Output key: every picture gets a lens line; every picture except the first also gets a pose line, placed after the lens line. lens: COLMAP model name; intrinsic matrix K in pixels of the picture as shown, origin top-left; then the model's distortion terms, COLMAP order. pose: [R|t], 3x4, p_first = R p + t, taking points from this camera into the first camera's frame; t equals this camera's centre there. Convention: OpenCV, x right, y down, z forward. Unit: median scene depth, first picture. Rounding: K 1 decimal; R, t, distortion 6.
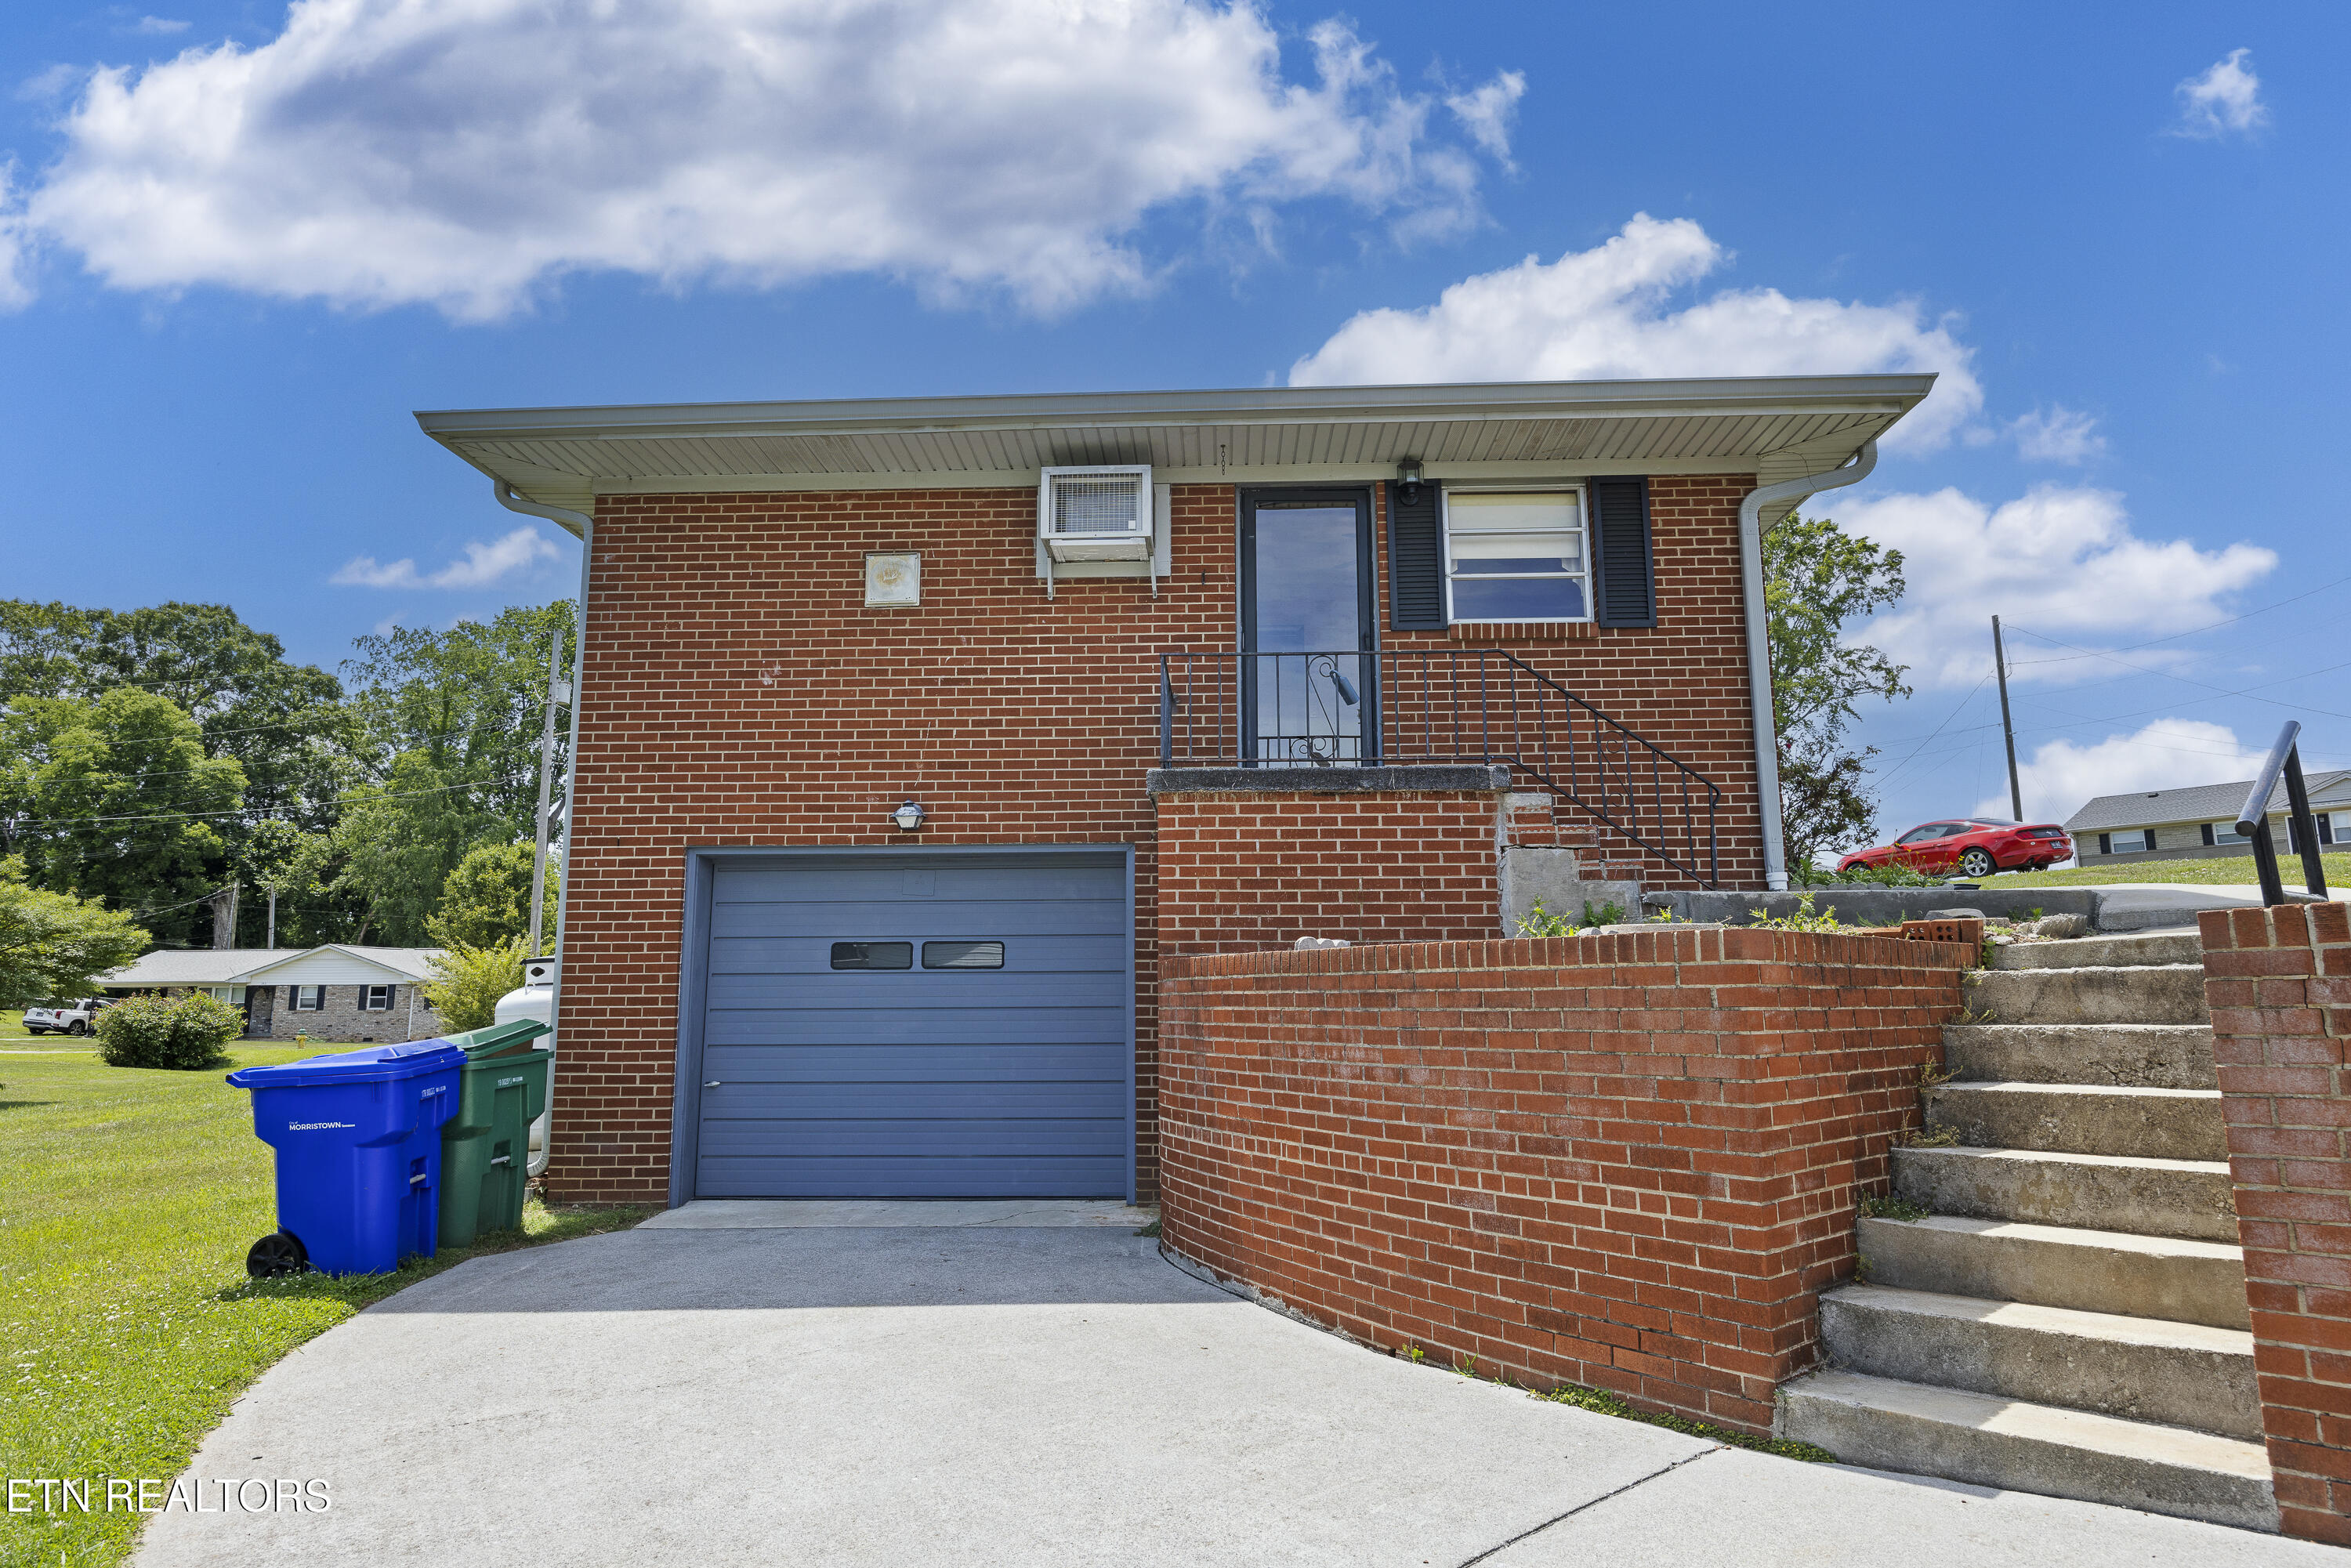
lens RADIAL K [[1338.6, 0, 1175.5], [0, 1338.6, 784.0], [0, 0, 1]] dist [0.000498, -0.000004]
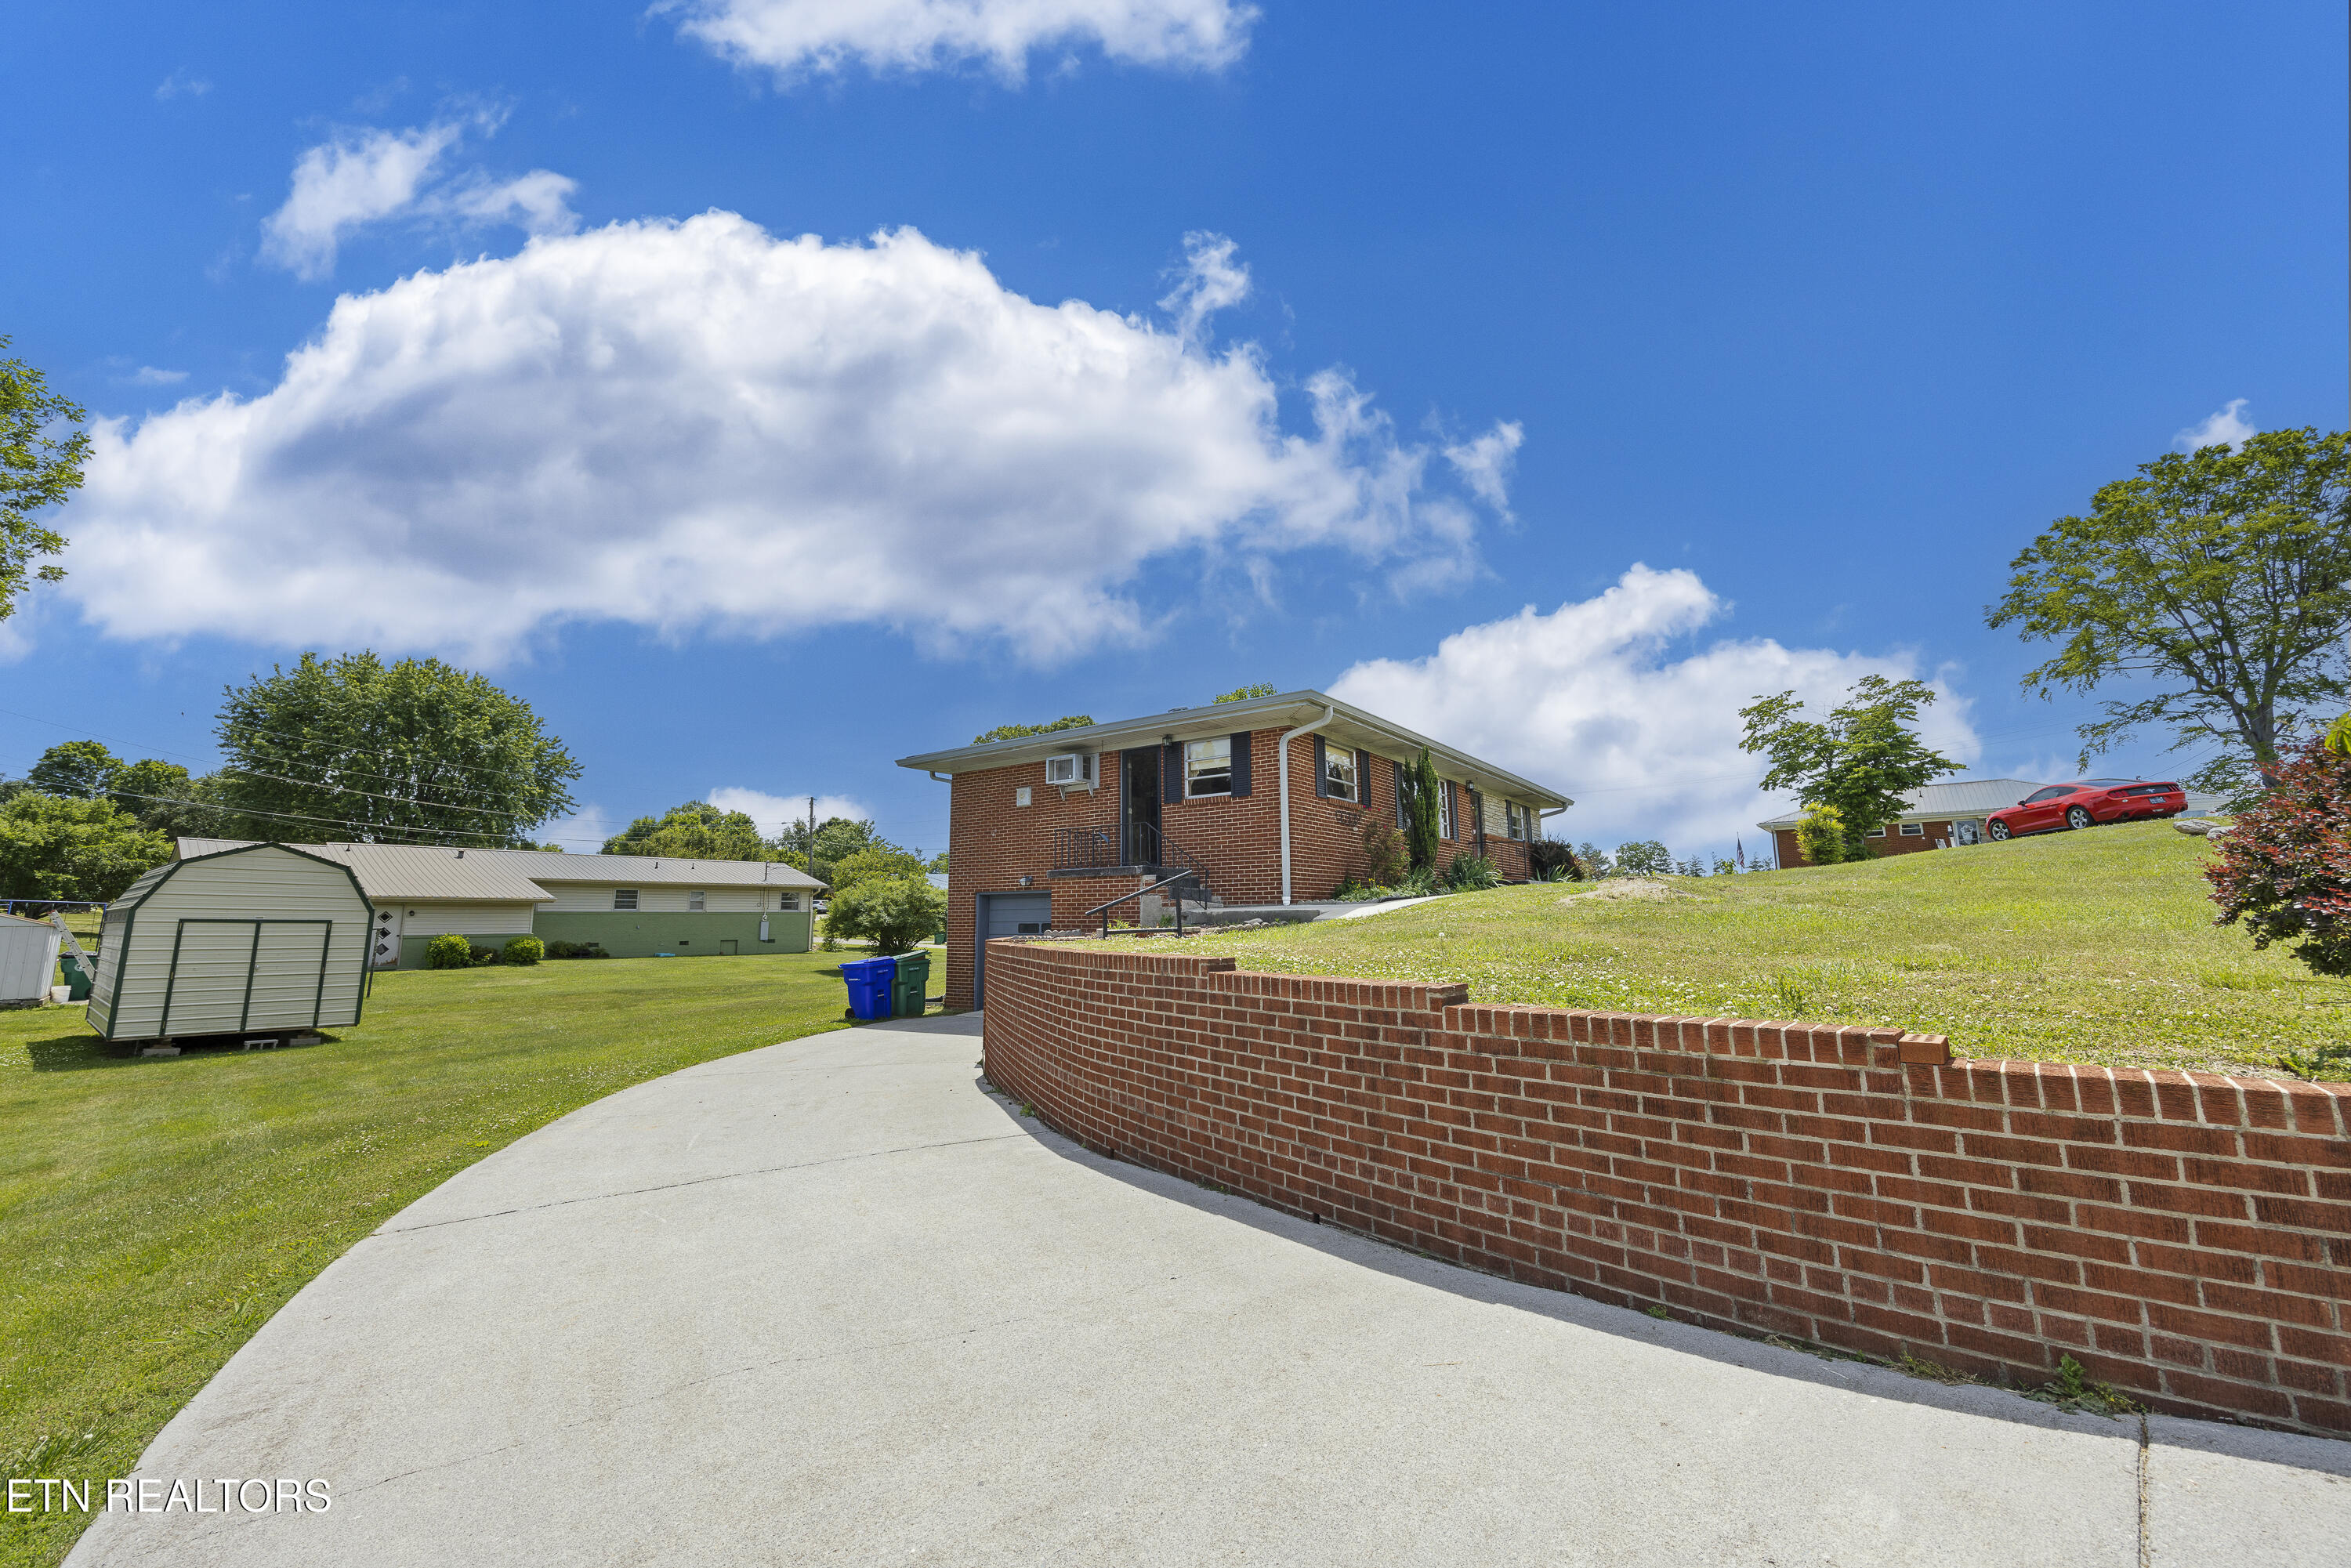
lens RADIAL K [[935.9, 0, 1183.6], [0, 935.9, 785.8], [0, 0, 1]] dist [0.002778, -0.000056]
pose [[0.836276, -0.081657, -0.542195, 1.160085], [0.094203, 0.995542, -0.004636, -0.134621], [0.540156, -0.047199, 0.840240, -0.490722]]
